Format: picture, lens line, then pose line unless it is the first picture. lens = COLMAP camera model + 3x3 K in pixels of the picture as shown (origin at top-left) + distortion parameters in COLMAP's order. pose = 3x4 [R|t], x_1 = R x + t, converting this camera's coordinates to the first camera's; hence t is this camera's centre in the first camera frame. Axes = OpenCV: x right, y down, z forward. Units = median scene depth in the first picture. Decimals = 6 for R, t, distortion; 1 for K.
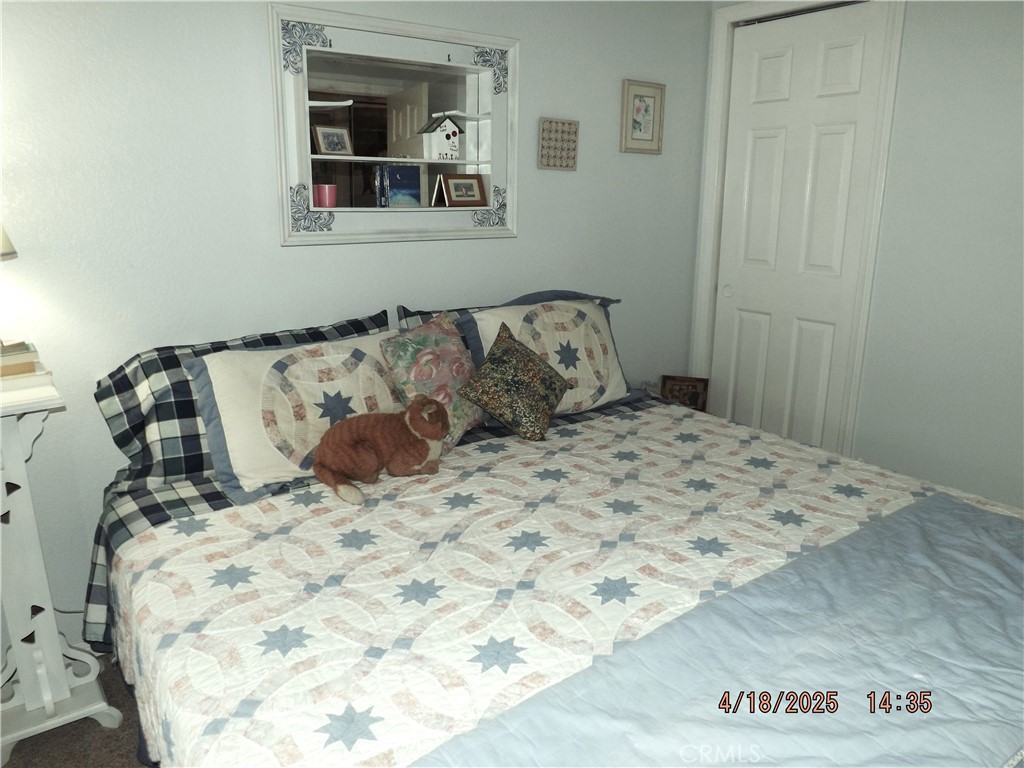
lens RADIAL K [[735.2, 0, 512.0], [0, 735.2, 384.0], [0, 0, 1]] dist [-0.054639, 0.015106]
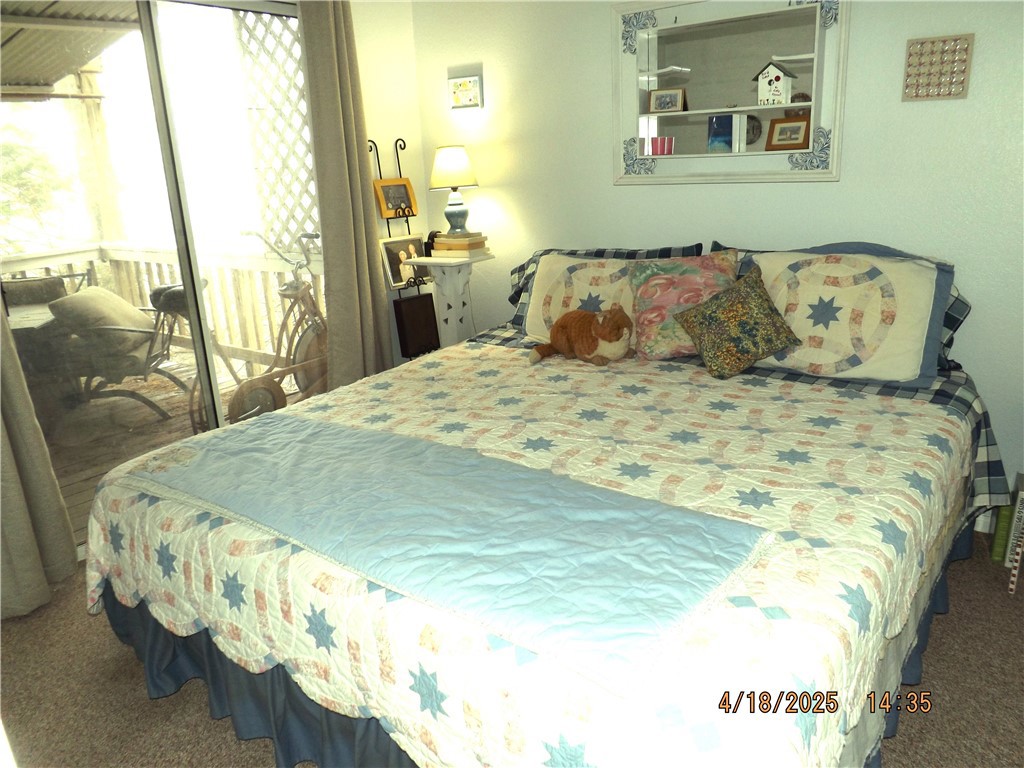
lens RADIAL K [[735.2, 0, 512.0], [0, 735.2, 384.0], [0, 0, 1]] dist [-0.054639, 0.015106]
pose [[0.277854, 0.258426, -0.925210, 0.891499], [-0.188804, 0.959040, 0.211175, -0.076674], [0.941886, 0.116008, 0.315265, 0.386140]]
